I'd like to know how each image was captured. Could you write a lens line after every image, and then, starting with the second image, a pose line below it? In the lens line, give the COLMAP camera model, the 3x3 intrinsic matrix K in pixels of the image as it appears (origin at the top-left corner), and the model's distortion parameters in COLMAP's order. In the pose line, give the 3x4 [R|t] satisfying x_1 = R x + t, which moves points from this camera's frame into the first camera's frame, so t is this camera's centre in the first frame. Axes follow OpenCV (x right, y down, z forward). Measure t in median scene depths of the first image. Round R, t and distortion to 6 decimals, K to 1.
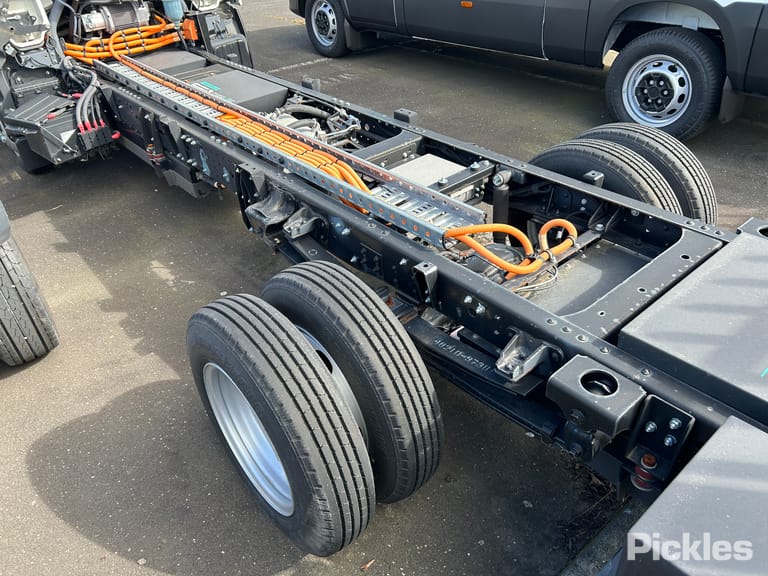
lens RADIAL K [[576.2, 0, 386.0], [0, 576.2, 286.3], [0, 0, 1]] dist [0.035880, -0.047016]
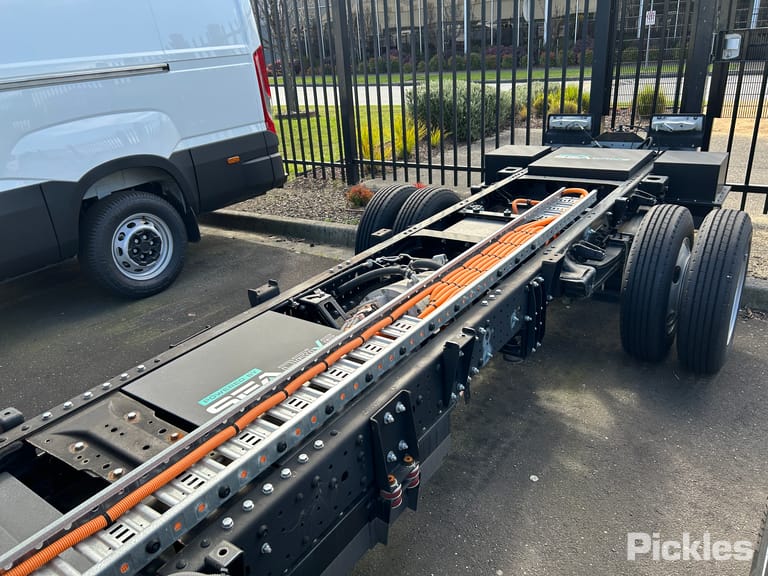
lens RADIAL K [[576.2, 0, 383.6], [0, 576.2, 288.2], [0, 0, 1]] dist [0.035880, -0.047016]
pose [[-0.262442, -0.304935, 0.915499, -1.025796], [0.620927, 0.672868, 0.402117, -0.708973], [-0.738630, 0.673991, 0.012754, 1.171189]]
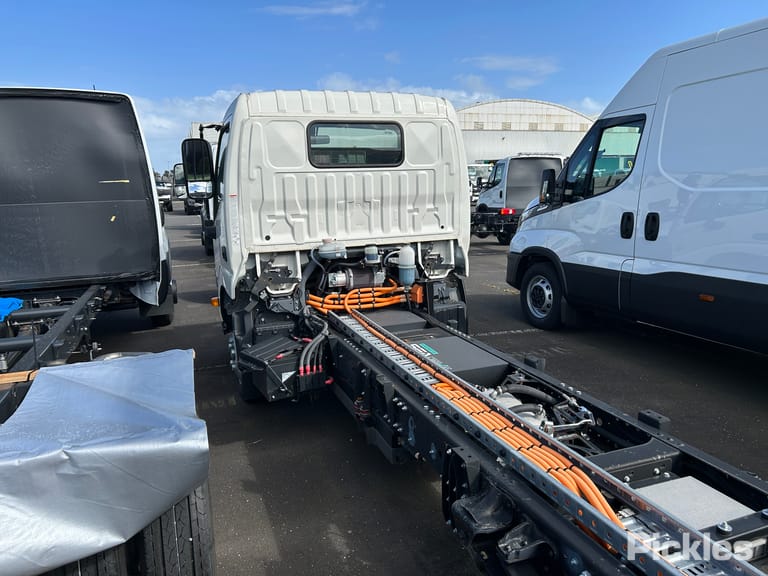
lens RADIAL K [[576.2, 0, 384.4], [0, 576.2, 290.3], [0, 0, 1]] dist [0.035880, -0.047016]
pose [[0.940208, 0.100235, -0.325519, -0.087462], [-0.223877, 0.902125, -0.368848, -0.076318], [0.256688, 0.419670, 0.870625, 0.106409]]
